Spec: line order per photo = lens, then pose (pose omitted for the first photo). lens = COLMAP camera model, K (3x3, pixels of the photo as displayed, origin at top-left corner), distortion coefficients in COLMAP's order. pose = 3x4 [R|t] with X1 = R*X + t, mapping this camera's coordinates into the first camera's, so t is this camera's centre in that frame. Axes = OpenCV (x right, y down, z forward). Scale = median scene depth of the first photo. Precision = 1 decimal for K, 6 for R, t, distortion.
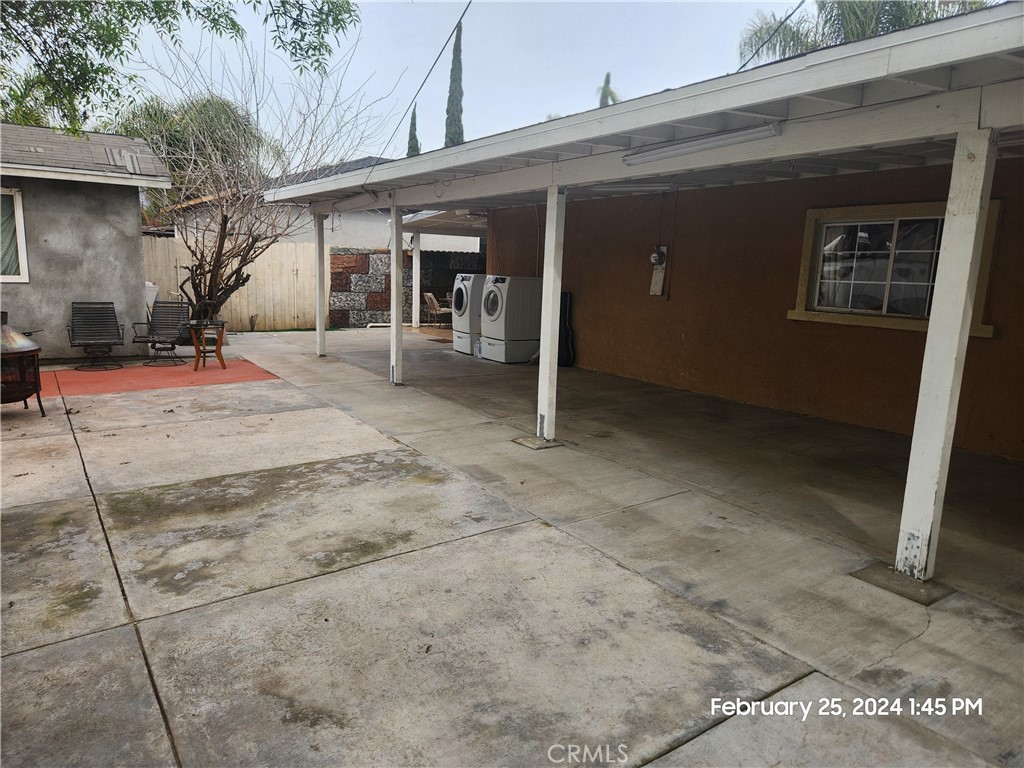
lens RADIAL K [[688.7, 0, 519.1], [0, 688.7, 385.8], [0, 0, 1]] dist [0.075374, -0.074924]
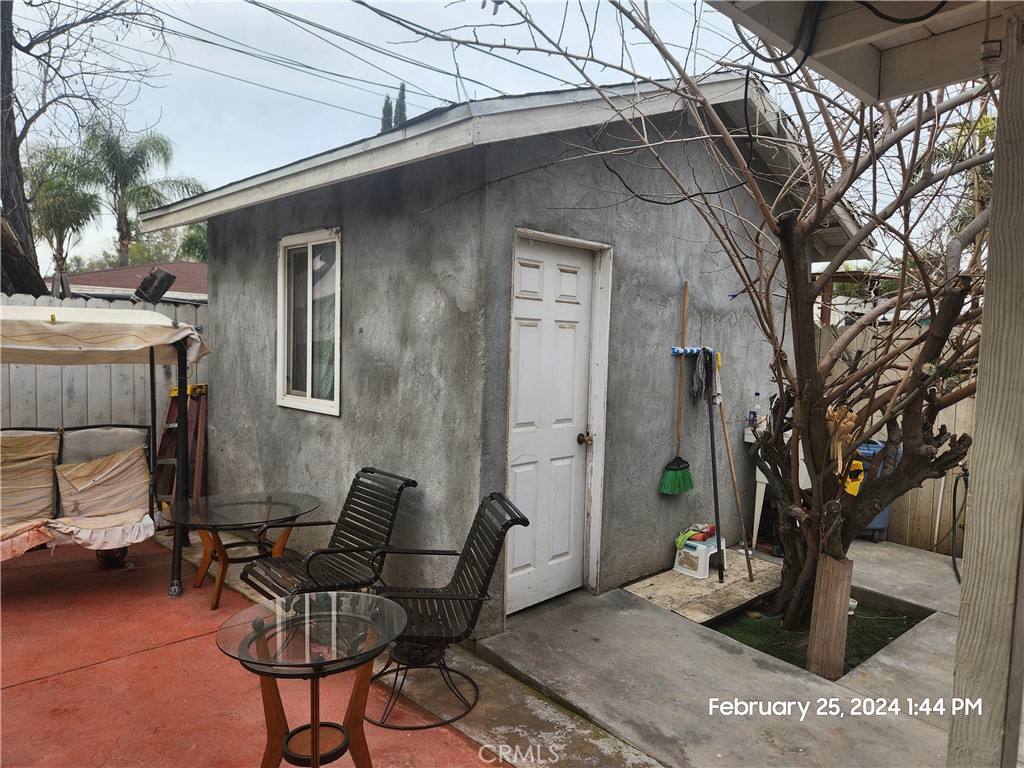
lens RADIAL K [[688.7, 0, 519.1], [0, 688.7, 385.8], [0, 0, 1]] dist [0.075374, -0.074924]
pose [[0.170163, 0.030403, -0.984947, -0.196624], [-0.191711, 0.981447, -0.002826, -0.181901], [0.966588, 0.189306, 0.172835, 0.986947]]
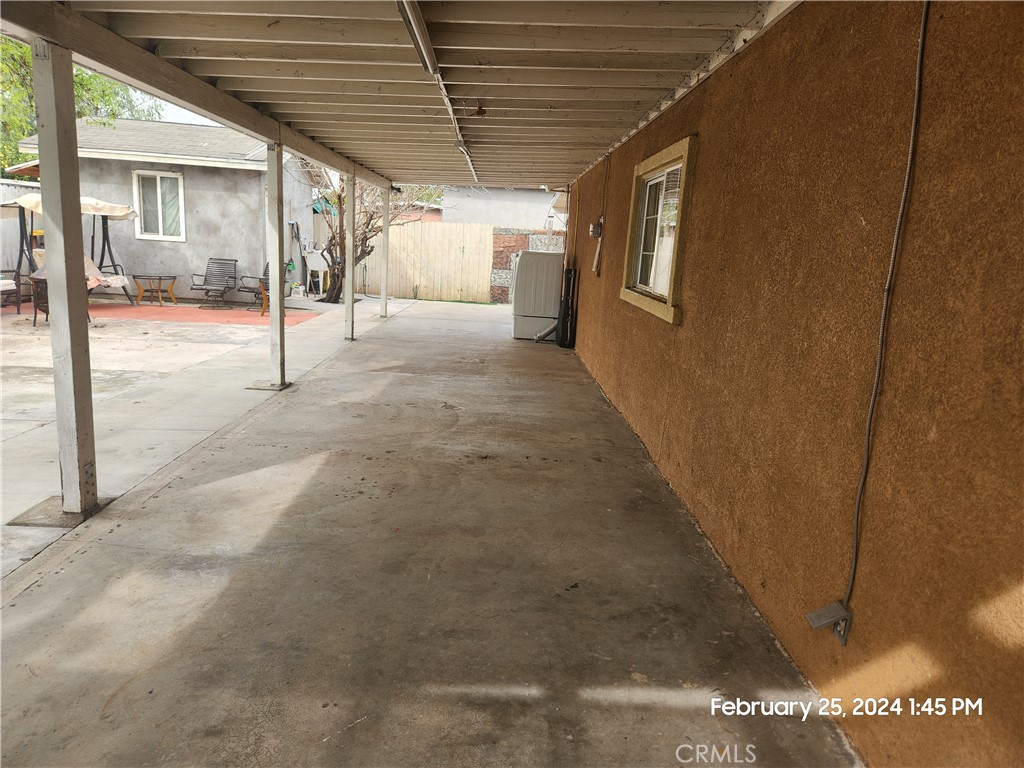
lens RADIAL K [[688.7, 0, 519.1], [0, 688.7, 385.8], [0, 0, 1]] dist [0.075374, -0.074924]
pose [[0.841957, 0.130759, -0.523460, 0.579528], [-0.127947, 0.990903, 0.041729, -0.007622], [0.524154, 0.031841, 0.851028, 0.176640]]
